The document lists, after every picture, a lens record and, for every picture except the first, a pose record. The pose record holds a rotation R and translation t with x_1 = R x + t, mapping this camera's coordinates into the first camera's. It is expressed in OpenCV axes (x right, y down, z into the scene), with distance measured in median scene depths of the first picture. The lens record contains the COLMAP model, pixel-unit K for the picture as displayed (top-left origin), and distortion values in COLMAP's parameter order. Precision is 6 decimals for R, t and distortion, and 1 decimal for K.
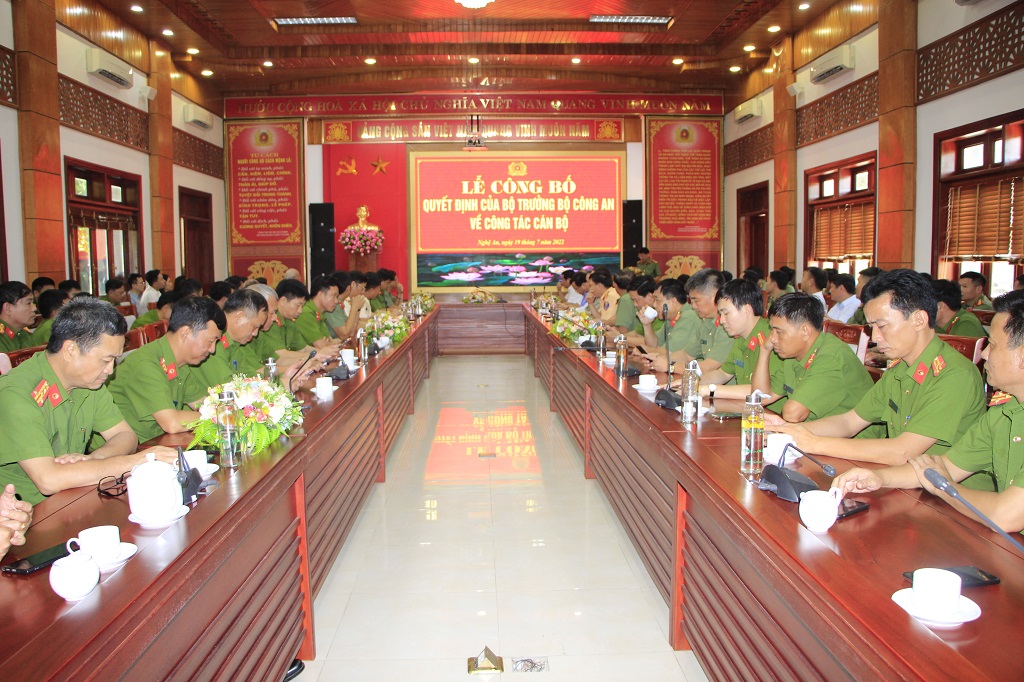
lens RADIAL K [[845.6, 0, 512.0], [0, 845.6, 341.0], [0, 0, 1]] dist [0.001289, 0.001705]
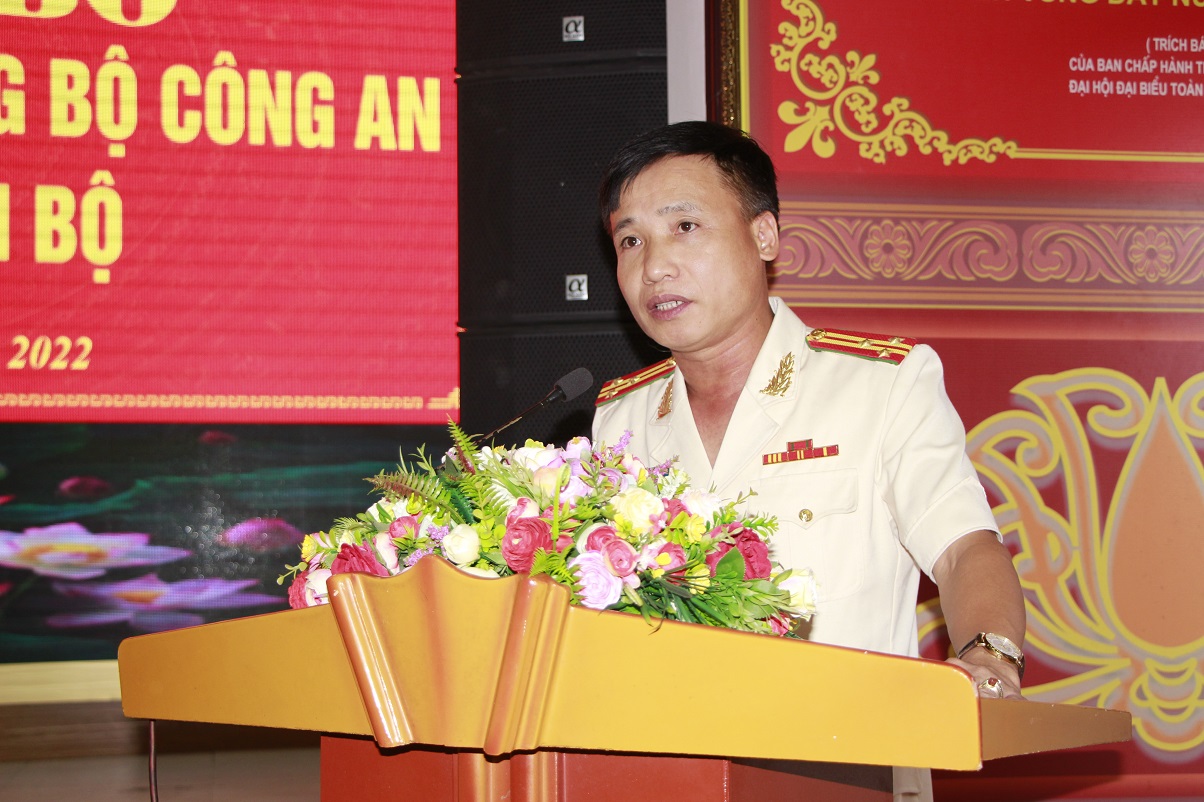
lens RADIAL K [[1951.2, 0, 602.0], [0, 1951.2, 401.0], [0, 0, 1]] dist [-0.002246, -0.010341]
pose [[0.987579, 0.010306, 0.156784, 0.095461], [0.016020, 0.986042, -0.165723, -0.053225], [-0.156304, 0.166176, 0.973630, 0.667122]]
